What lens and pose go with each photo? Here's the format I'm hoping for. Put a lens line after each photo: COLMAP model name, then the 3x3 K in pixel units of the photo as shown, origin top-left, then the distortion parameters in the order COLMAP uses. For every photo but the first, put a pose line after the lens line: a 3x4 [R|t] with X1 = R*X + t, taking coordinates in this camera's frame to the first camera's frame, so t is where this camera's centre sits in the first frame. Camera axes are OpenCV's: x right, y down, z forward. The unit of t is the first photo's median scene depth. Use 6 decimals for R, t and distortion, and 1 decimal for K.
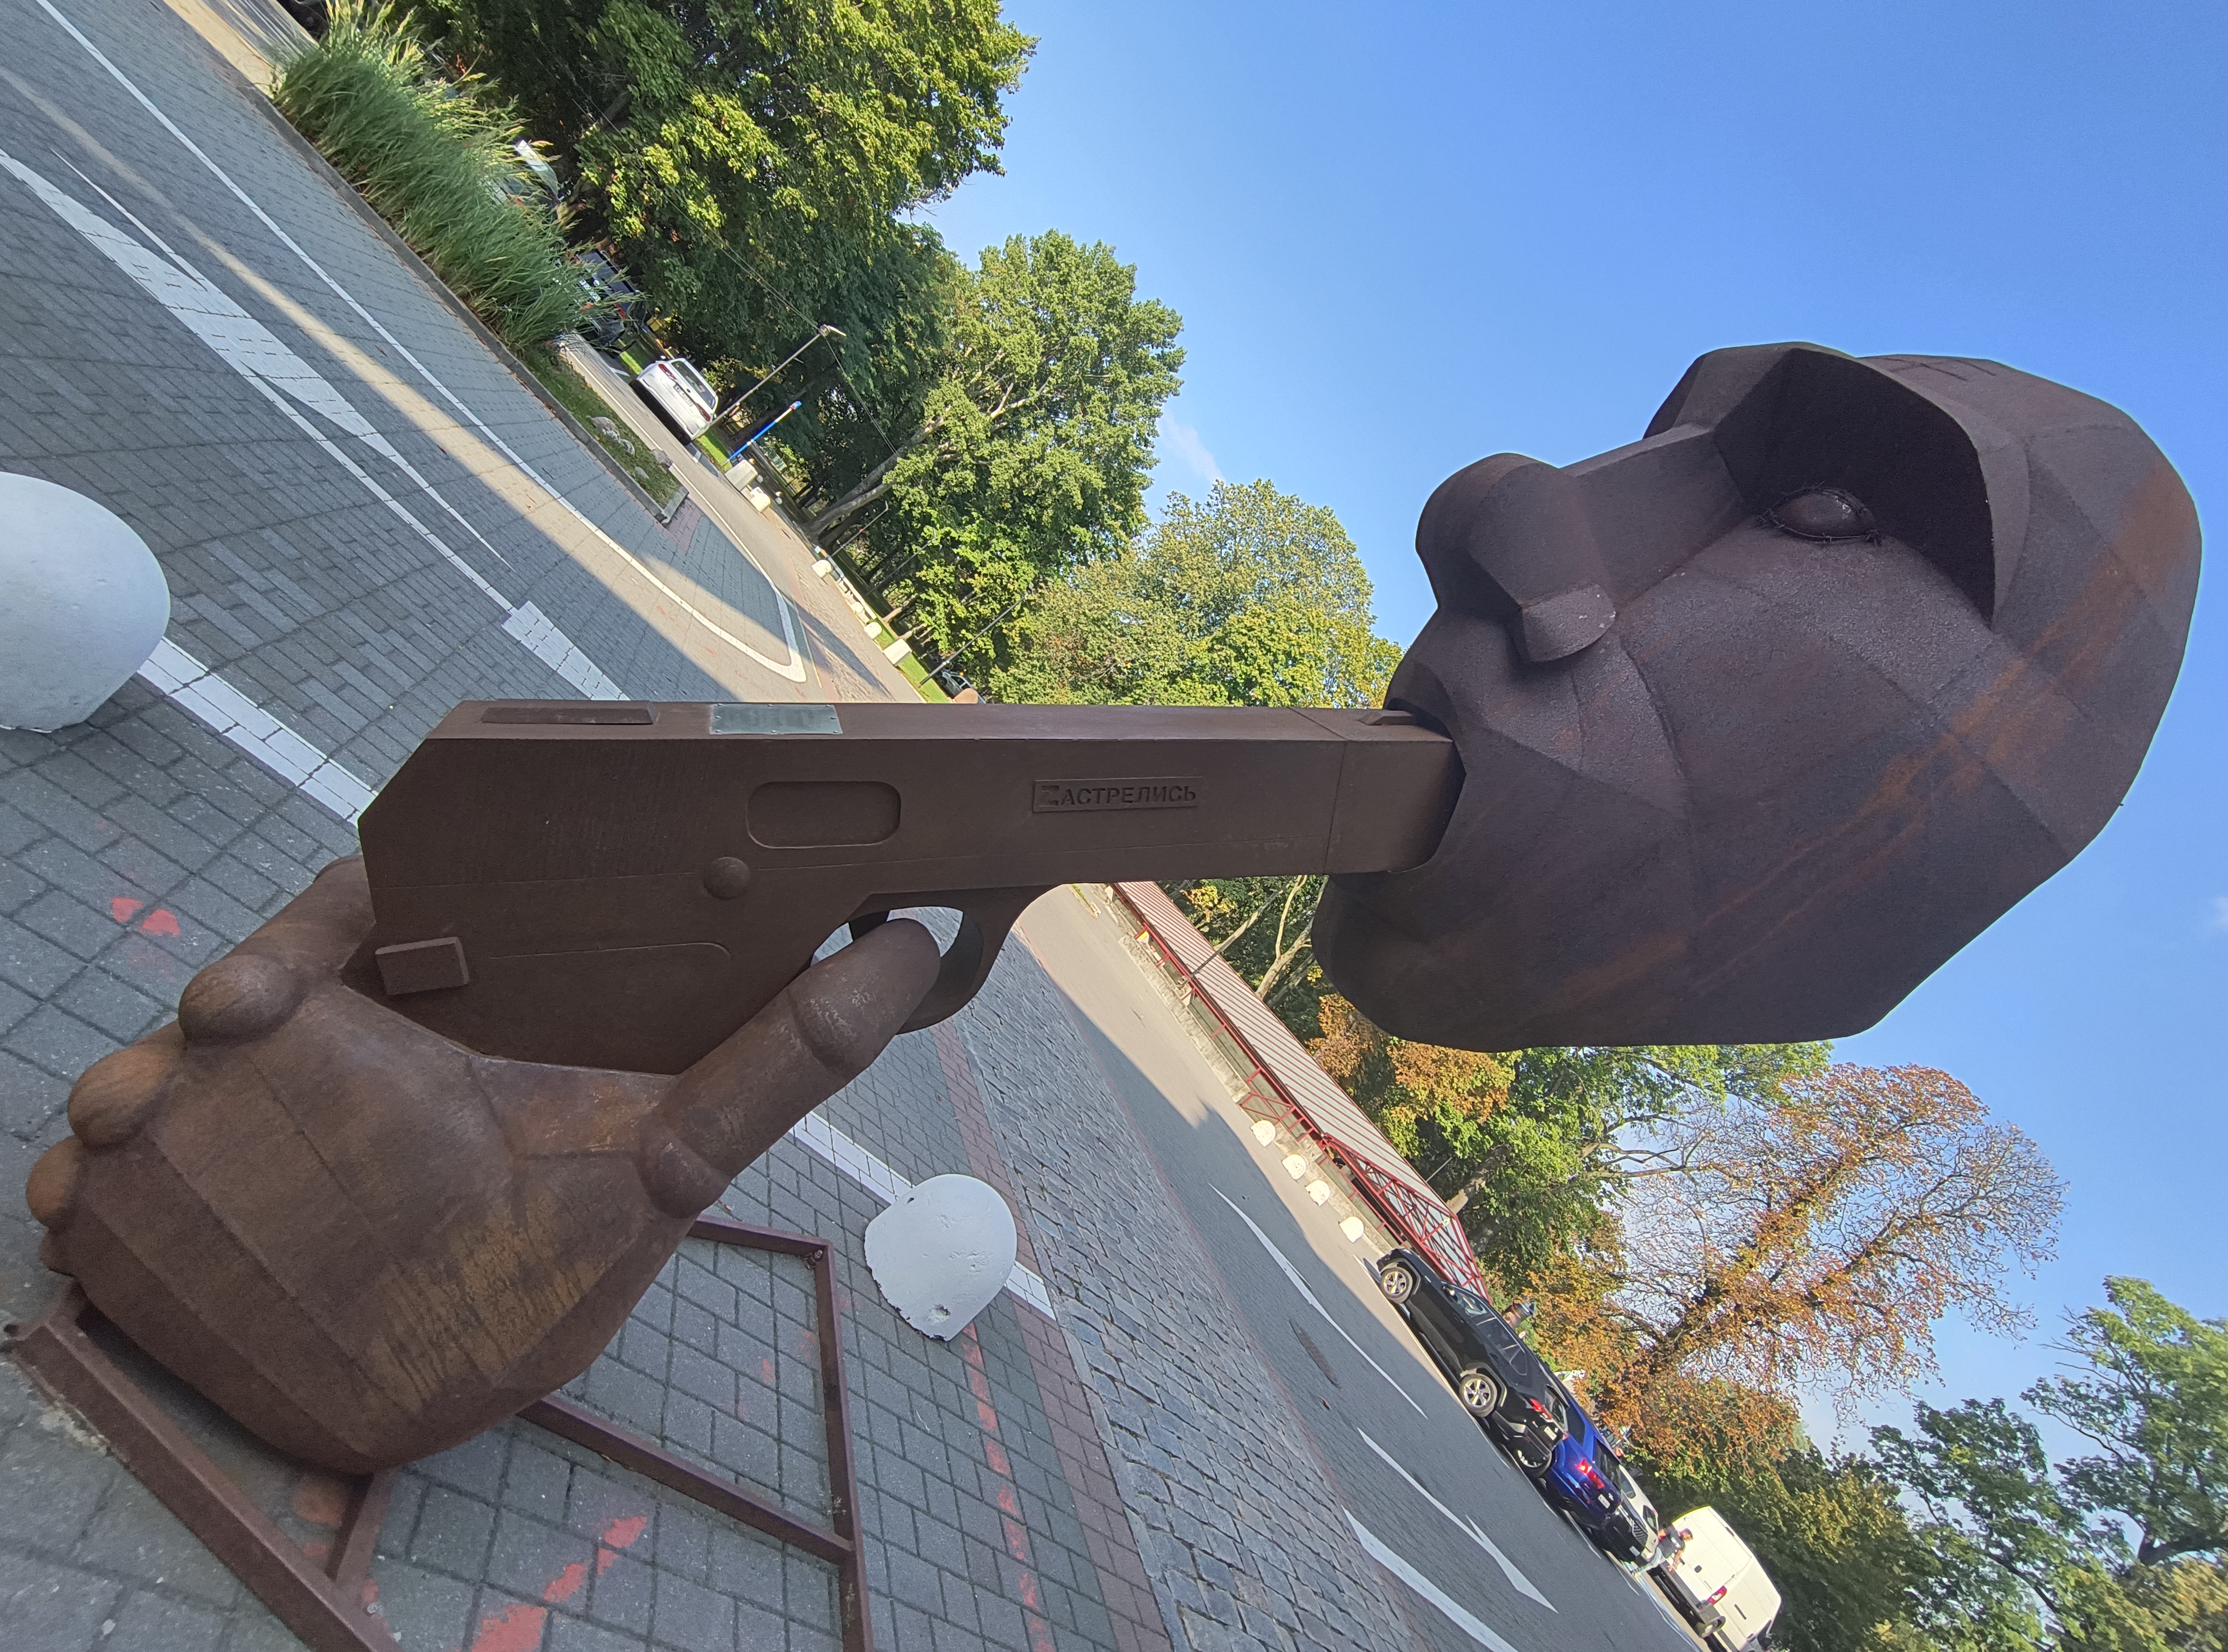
lens RADIAL K [[2627.9, 0, 1112.9], [0, 2627.9, 824.8], [0, 0, 1]] dist [0.003442, 0.000000]
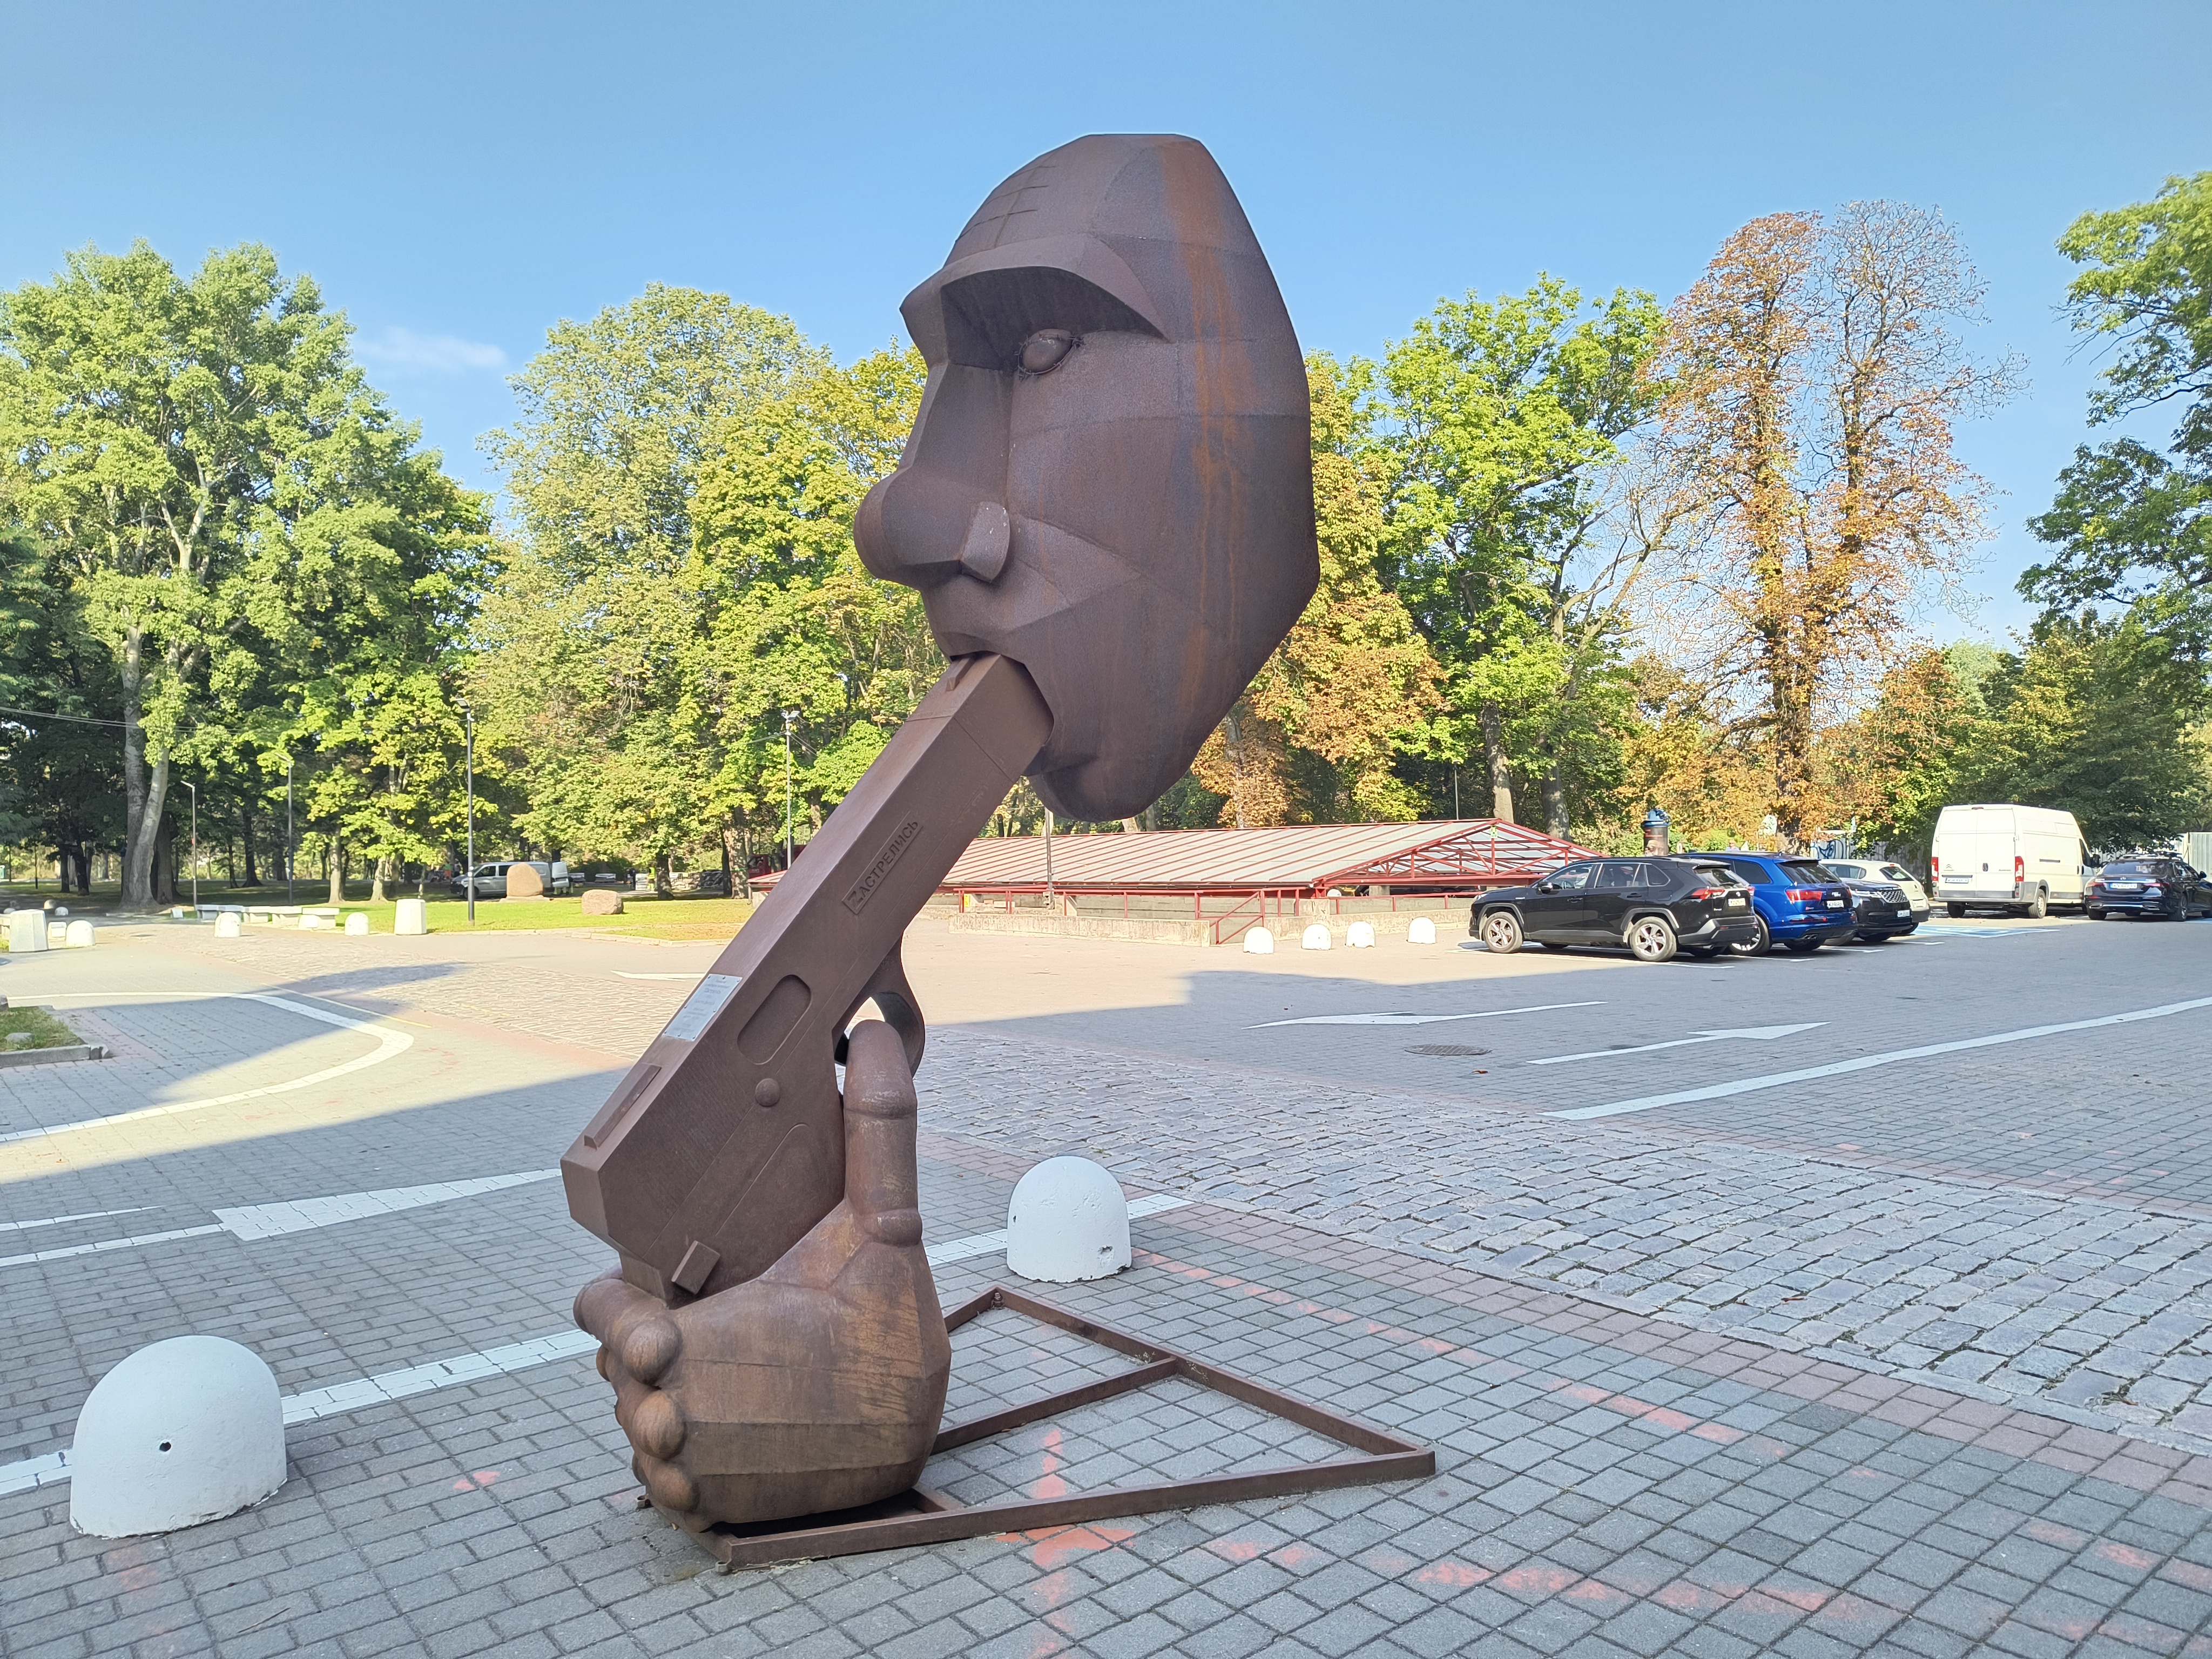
lens RADIAL K [[1438.4, 0, 1105.7], [0, 1438.4, 789.3], [0, 0, 1]] dist [0.014237, -0.001951]
pose [[0.628146, -0.765735, 0.138140, 0.004483], [0.766128, 0.639678, 0.062134, 0.027396], [-0.135943, 0.066804, 0.988462, 0.604506]]
